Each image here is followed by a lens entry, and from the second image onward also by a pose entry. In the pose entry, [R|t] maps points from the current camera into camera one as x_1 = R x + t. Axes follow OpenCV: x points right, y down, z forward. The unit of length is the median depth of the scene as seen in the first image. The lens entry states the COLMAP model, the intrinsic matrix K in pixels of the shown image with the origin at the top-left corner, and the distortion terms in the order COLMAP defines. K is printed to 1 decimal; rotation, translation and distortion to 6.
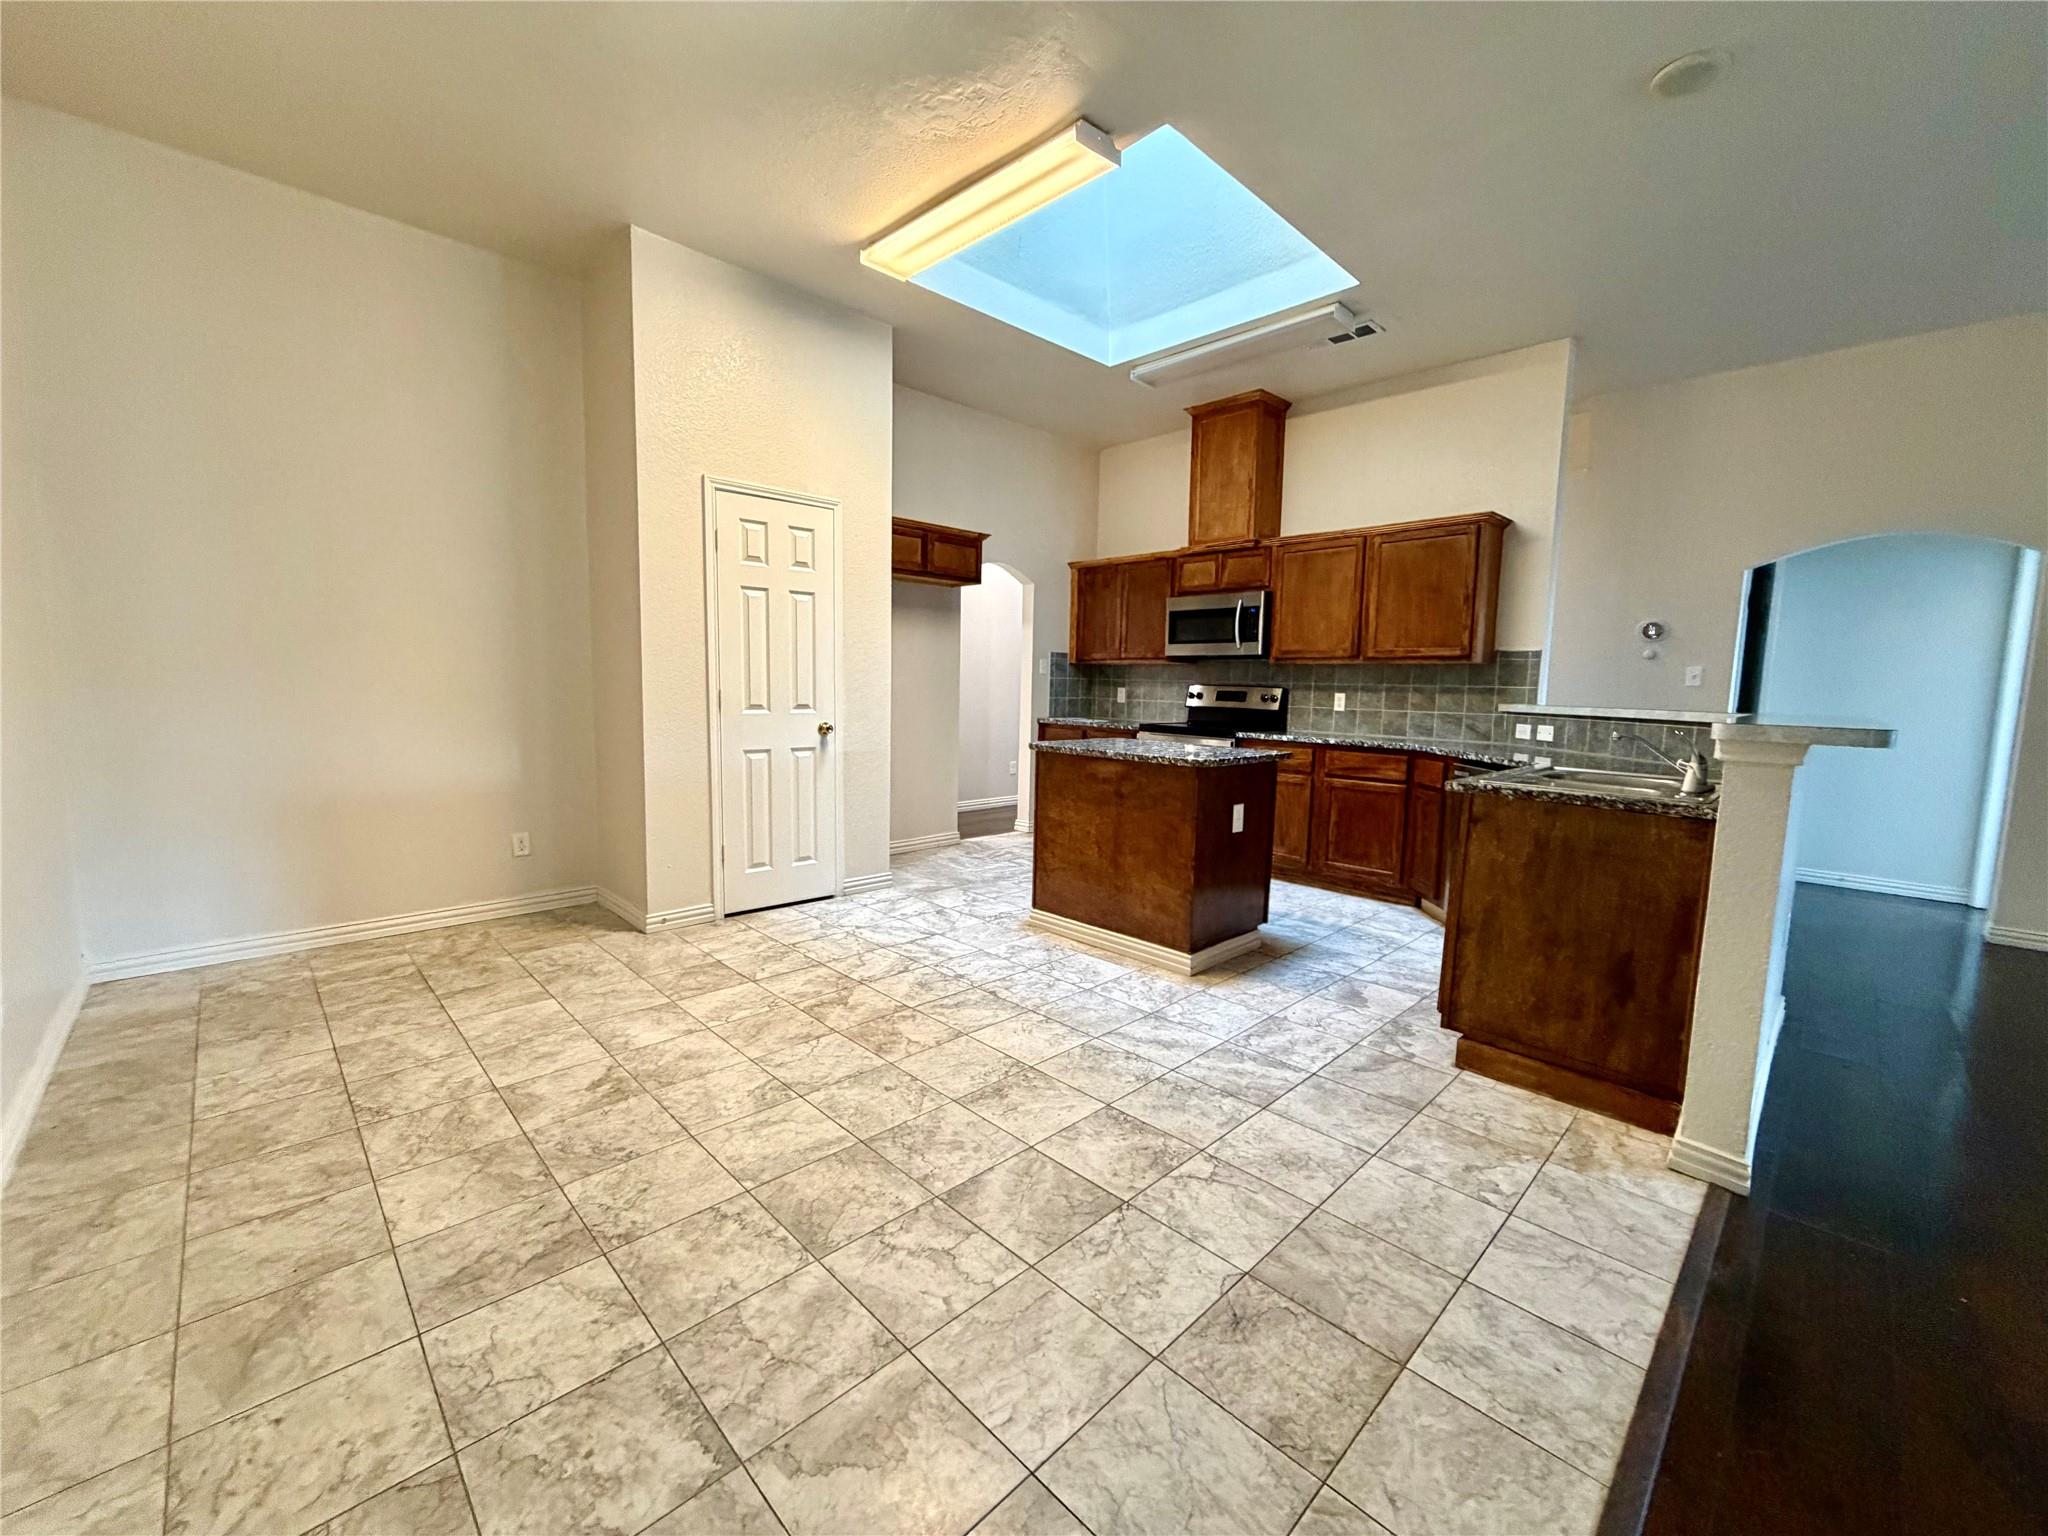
lens RADIAL K [[819.3, 0, 1021.5], [0, 819.3, 766.1], [0, 0, 1]] dist [-0.000033, -0.000324]
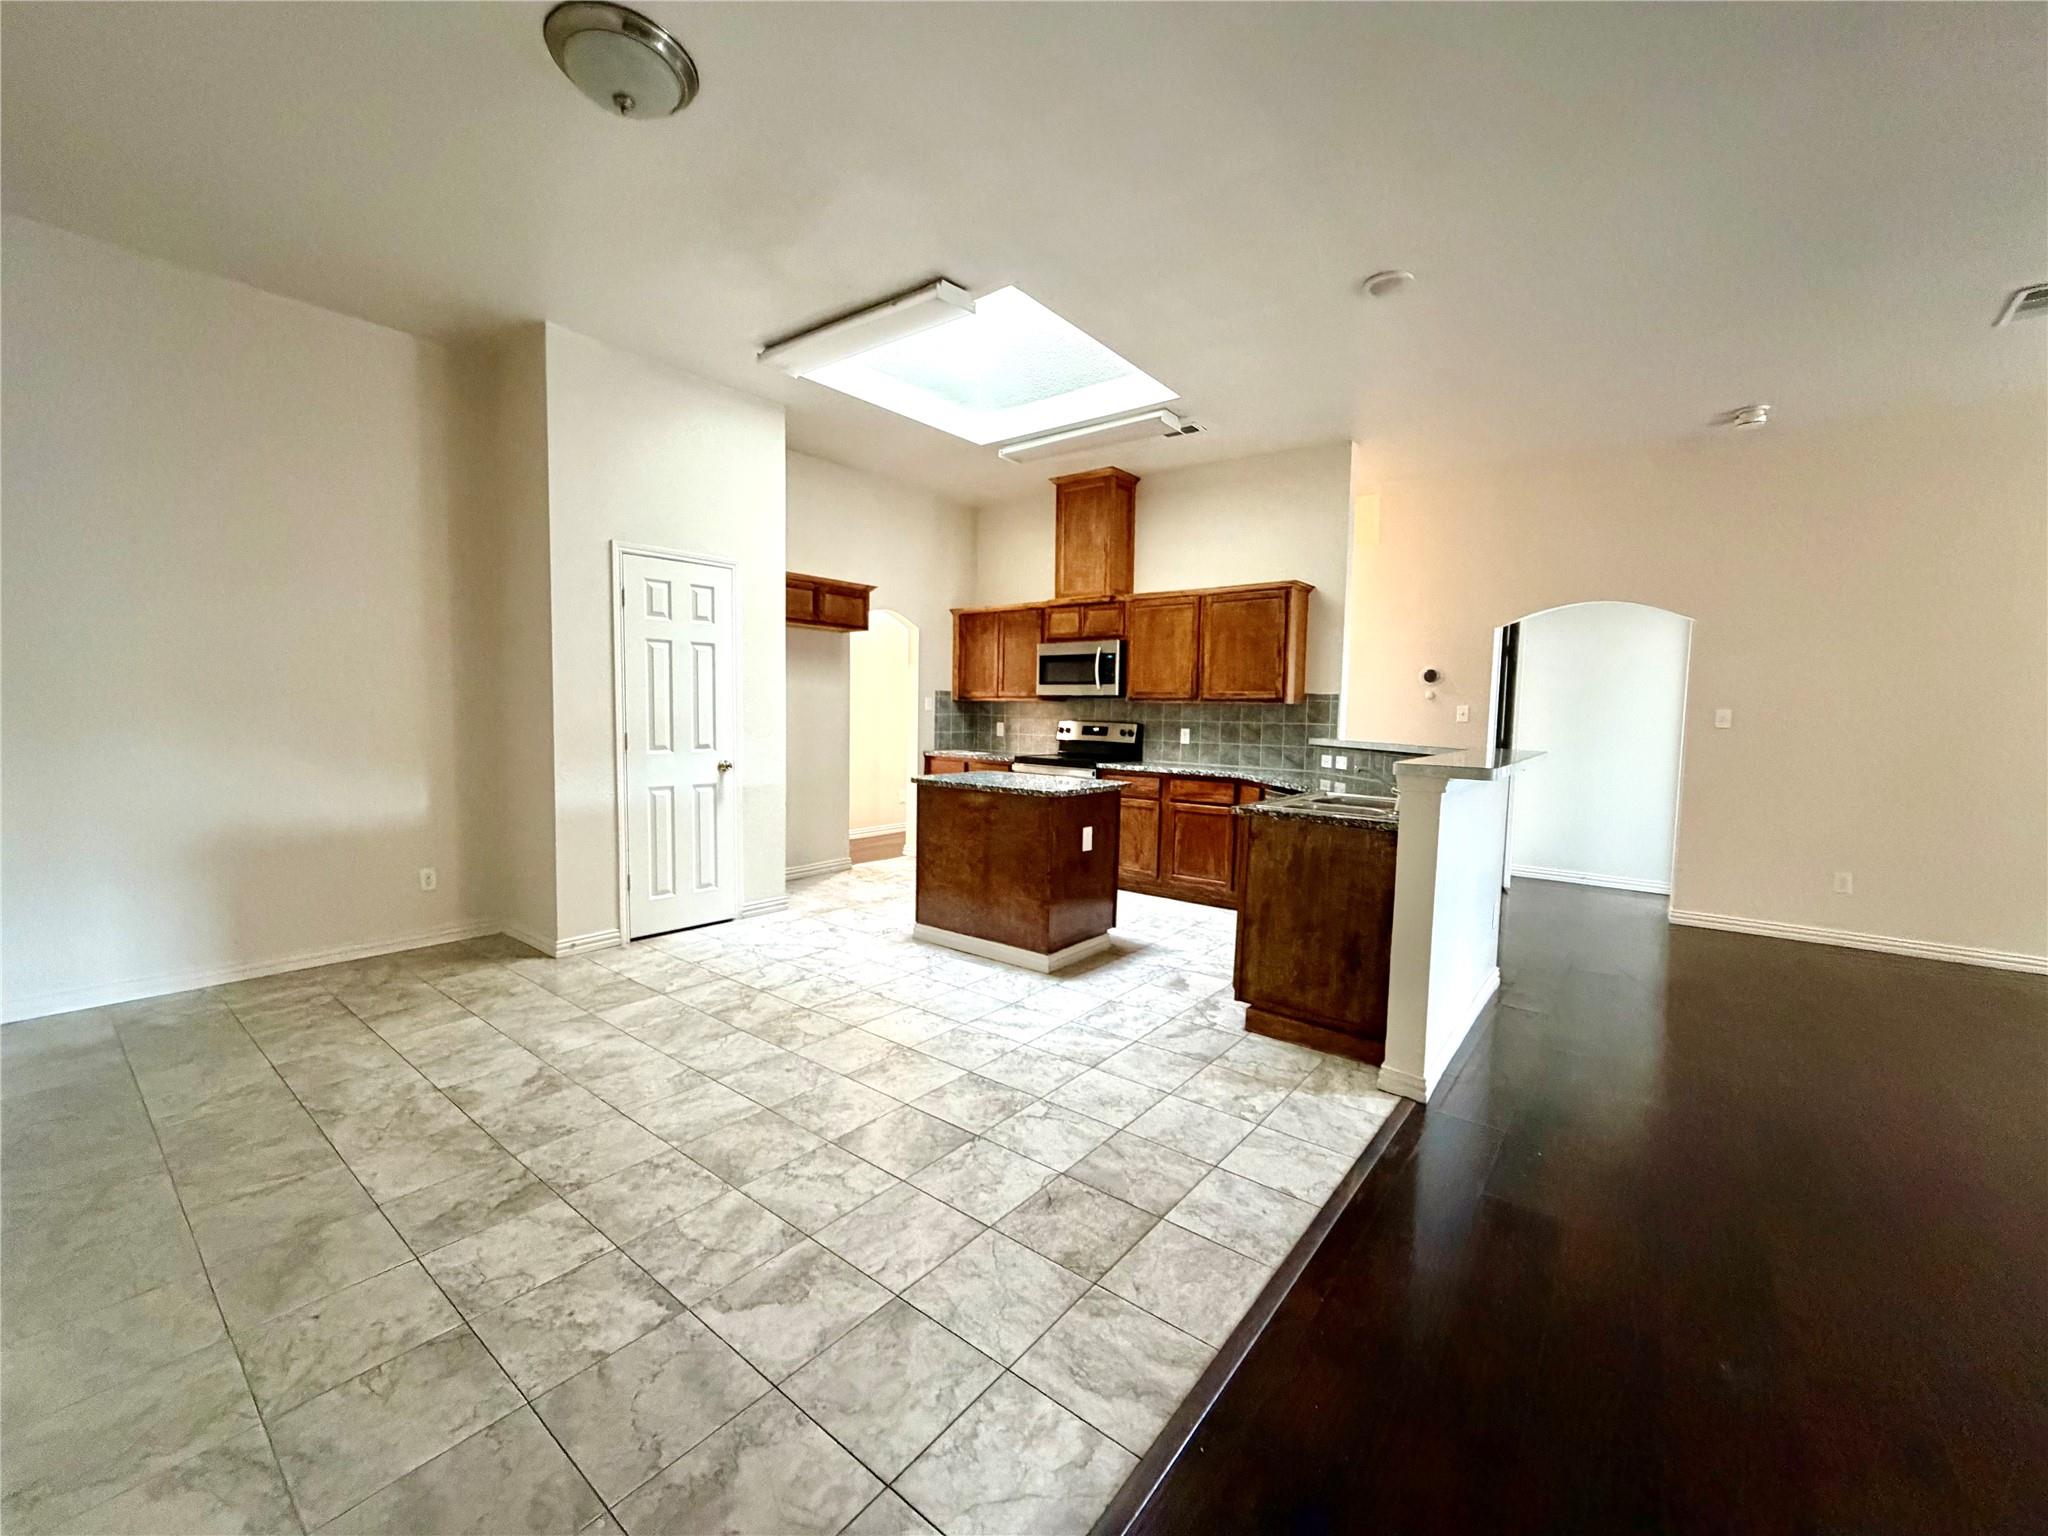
lens RADIAL K [[819.3, 0, 1021.7], [0, 819.3, 763.9], [0, 0, 1]] dist [-0.000033, -0.000324]
pose [[0.991893, -0.011309, 0.126568, 0.025497], [0.015479, 0.999368, -0.032013, -0.011369], [-0.126126, 0.033712, 0.991441, -0.215611]]
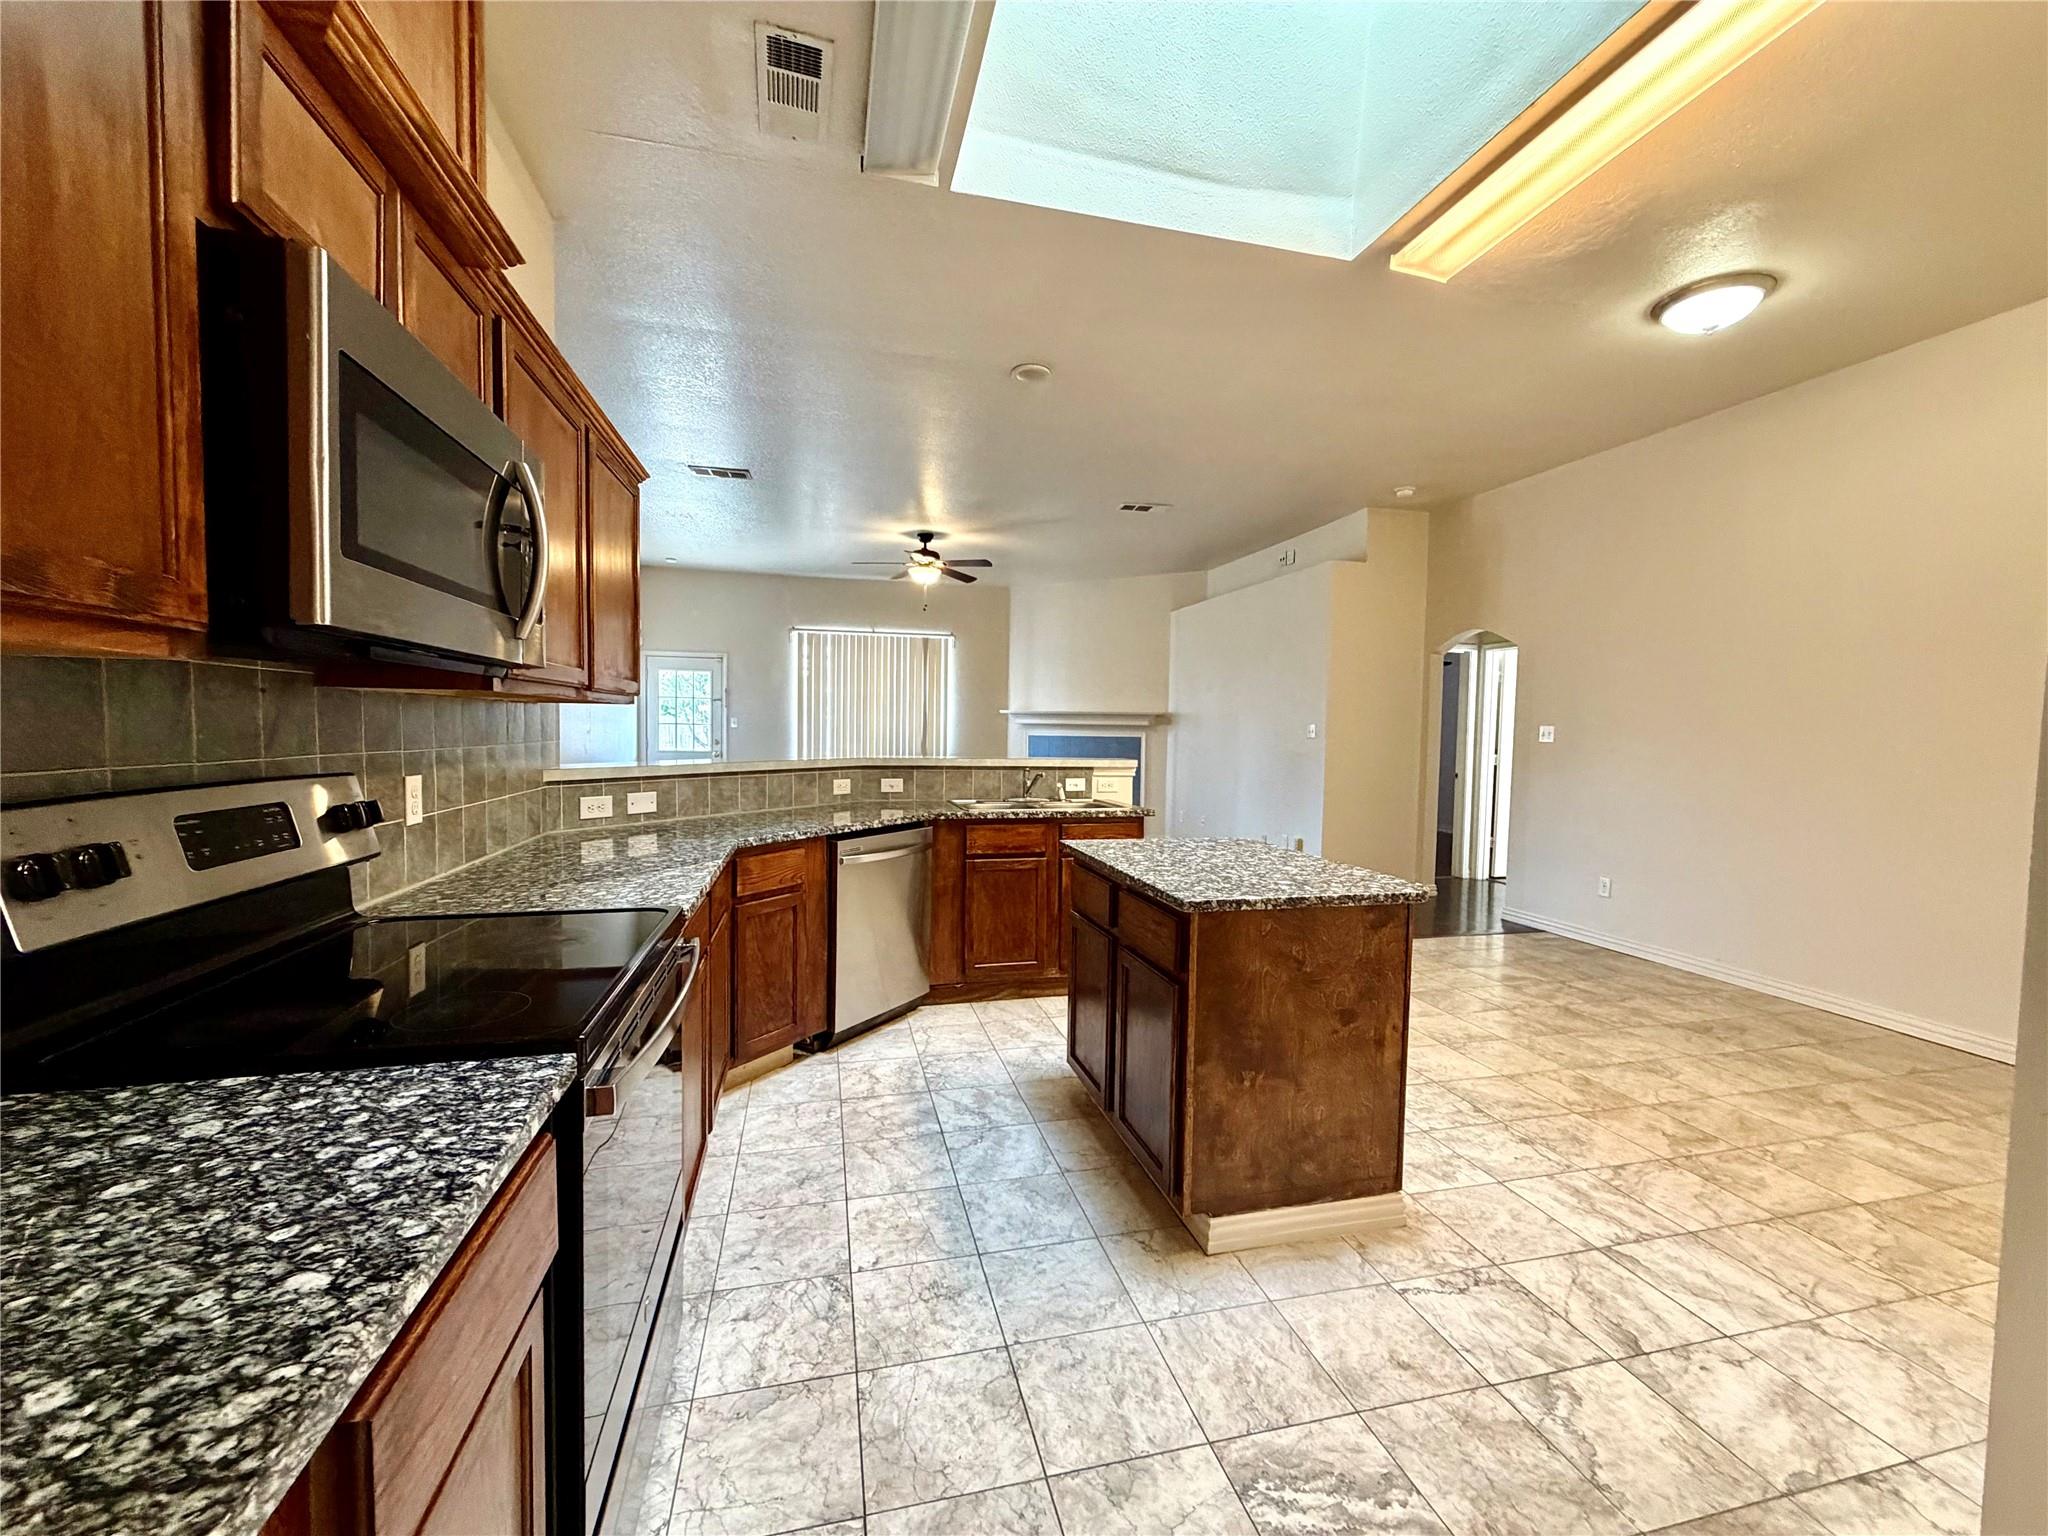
lens RADIAL K [[819.3, 0, 1017.9], [0, 819.3, 769.1], [0, 0, 1]] dist [-0.000033, -0.000324]
pose [[-0.859726, -0.061844, 0.506997, -0.036949], [0.016049, 0.988881, 0.147840, -0.264330], [-0.510503, 0.135238, -0.849175, 2.200814]]
